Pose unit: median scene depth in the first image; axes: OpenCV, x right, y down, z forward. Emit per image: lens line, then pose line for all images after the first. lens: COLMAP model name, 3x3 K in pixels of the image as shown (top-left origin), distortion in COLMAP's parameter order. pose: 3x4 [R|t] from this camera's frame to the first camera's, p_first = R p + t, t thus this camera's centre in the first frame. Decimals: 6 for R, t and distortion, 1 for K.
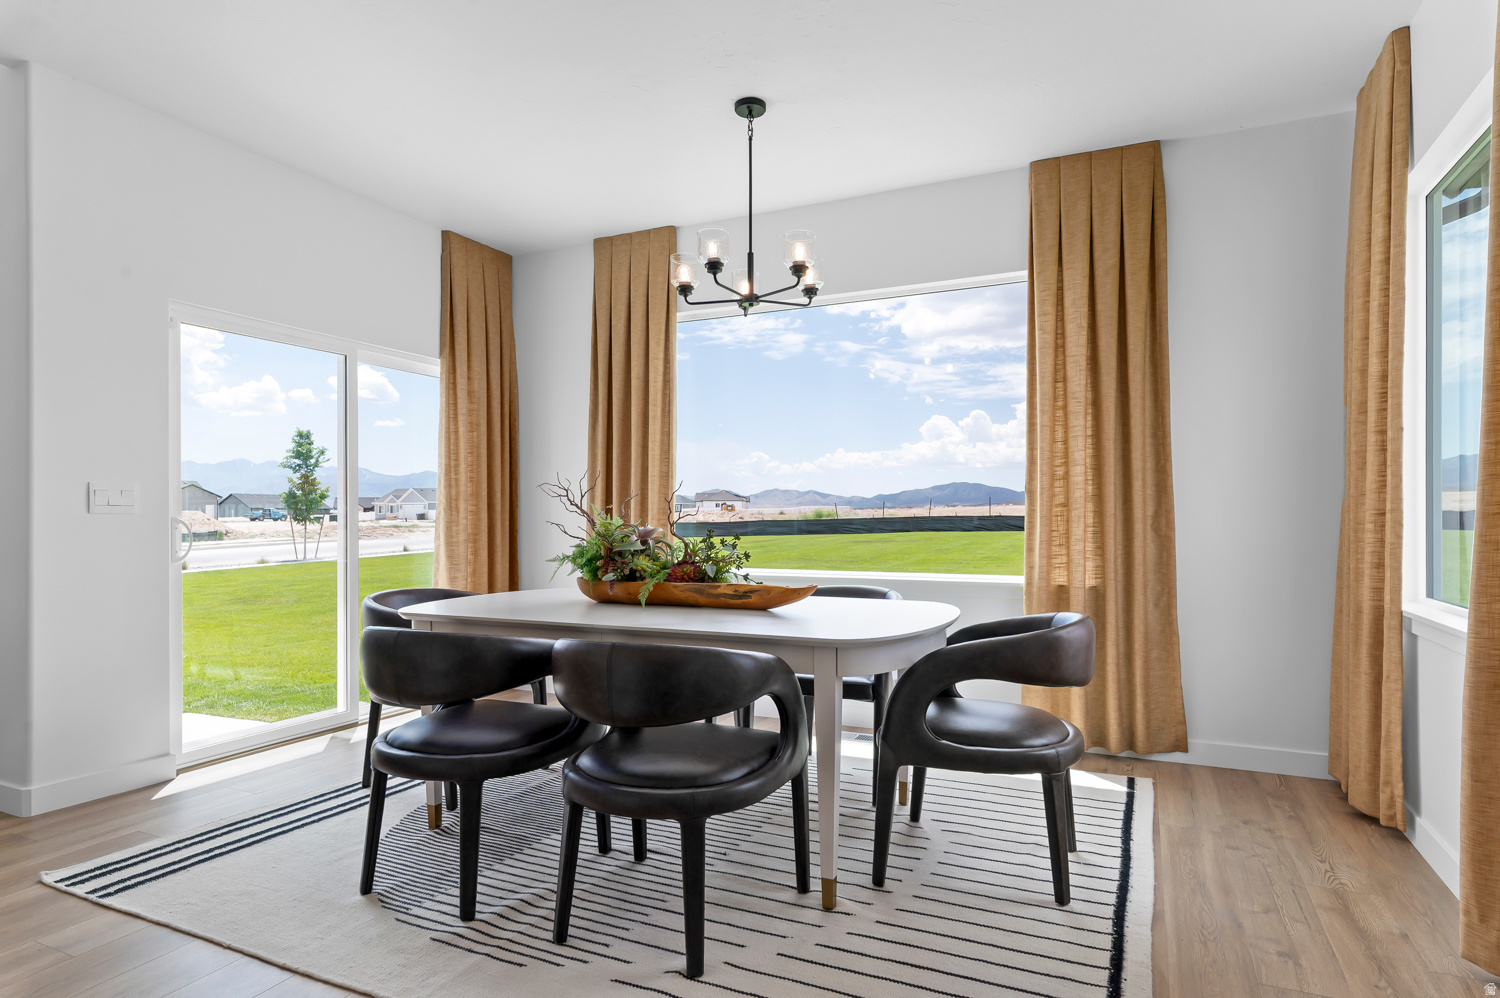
lens RADIAL K [[841.0, 0, 750.0], [0, 841.0, 499.0], [0, 0, 1]] dist [0.000092, 0.000275]
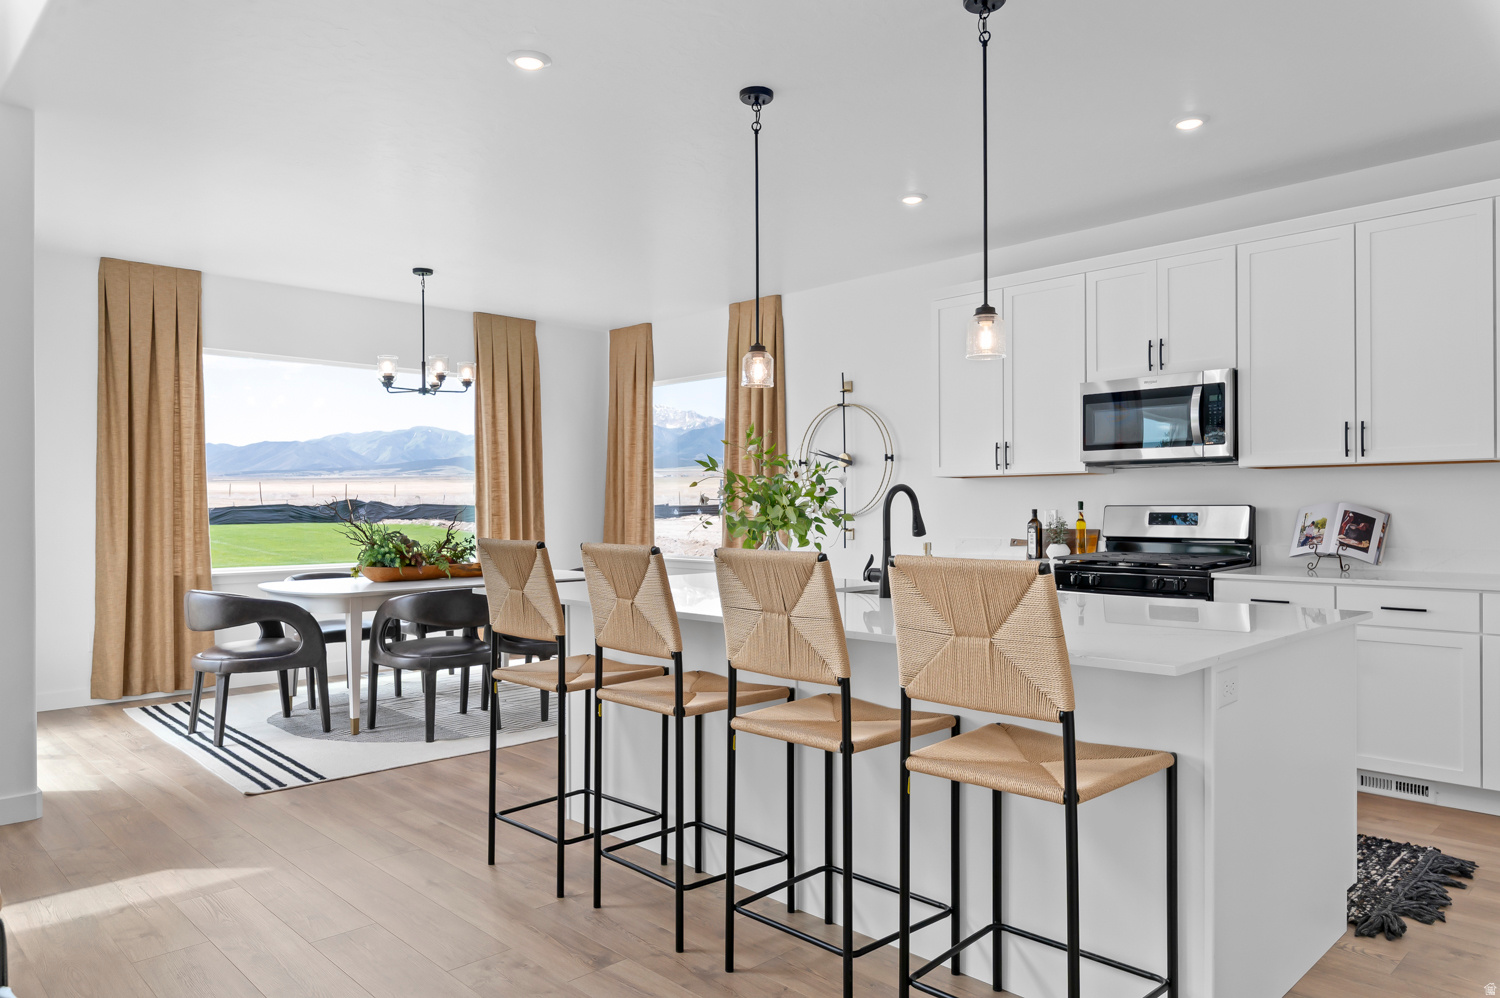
lens RADIAL K [[983.9, 0, 750.0], [0, 983.9, 499.0], [0, 0, 1]] dist [-0.023630, -0.000050]
pose [[0.357331, 0.001623, 0.933976, -1.378651], [-0.020581, 0.999769, 0.006137, -0.048337], [-0.933751, -0.021416, 0.357282, -0.241046]]
